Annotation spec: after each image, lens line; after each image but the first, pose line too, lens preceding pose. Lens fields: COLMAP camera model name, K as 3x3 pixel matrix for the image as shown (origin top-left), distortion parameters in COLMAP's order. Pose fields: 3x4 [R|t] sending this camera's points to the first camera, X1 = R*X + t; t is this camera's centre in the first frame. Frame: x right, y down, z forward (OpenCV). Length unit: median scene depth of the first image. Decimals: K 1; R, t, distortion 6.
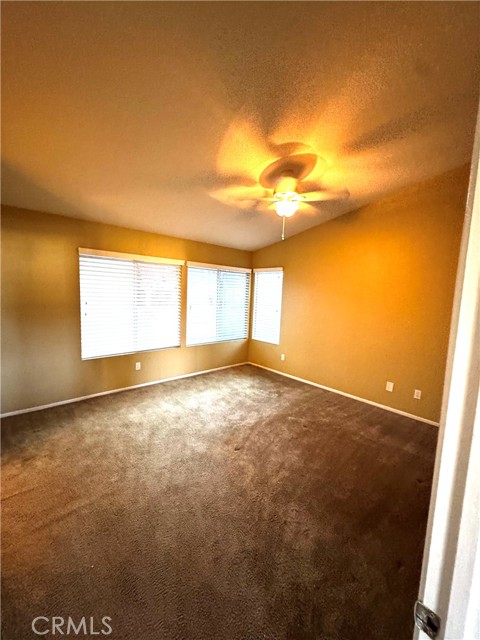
lens RADIAL K [[256.0, 0, 240.0], [0, 256.0, 320.0], [0, 0, 1]] dist [-0.002201, -0.000241]
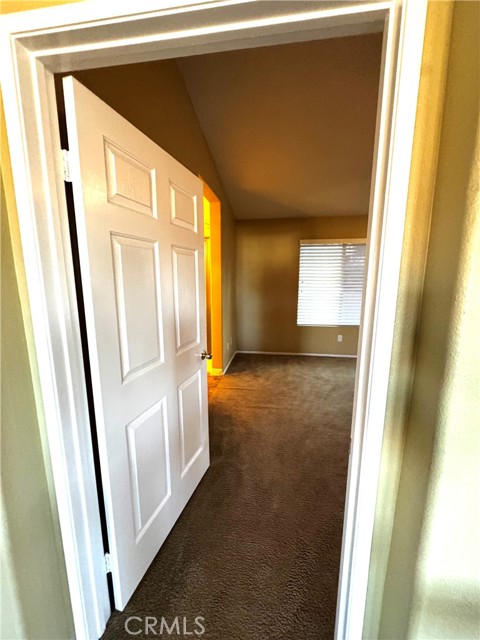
lens RADIAL K [[256.0, 0, 240.0], [0, 256.0, 320.0], [0, 0, 1]] dist [-0.002201, -0.000241]
pose [[0.635900, 0.094834, -0.765923, 0.243538], [-0.056539, 0.995479, 0.076315, 0.049887], [0.769698, -0.005224, 0.638387, -0.095534]]
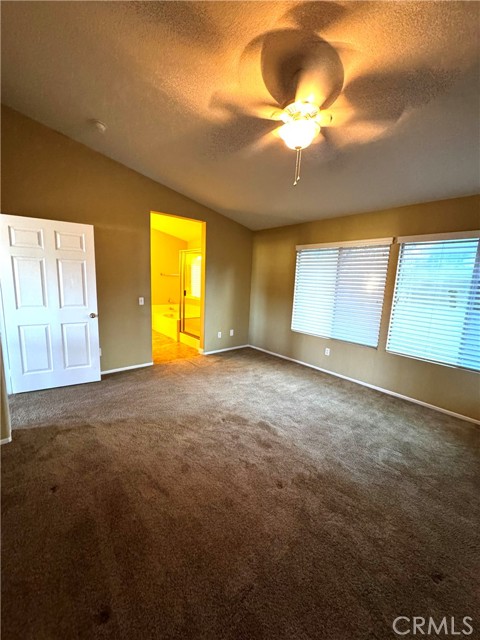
lens RADIAL K [[256.0, 0, 240.0], [0, 256.0, 320.0], [0, 0, 1]] dist [-0.002201, -0.000241]
pose [[-0.034748, 0.127255, -0.991261, 0.818948], [-0.144534, 0.980793, 0.130978, -0.038890], [0.988890, 0.147822, -0.015688, 0.857199]]
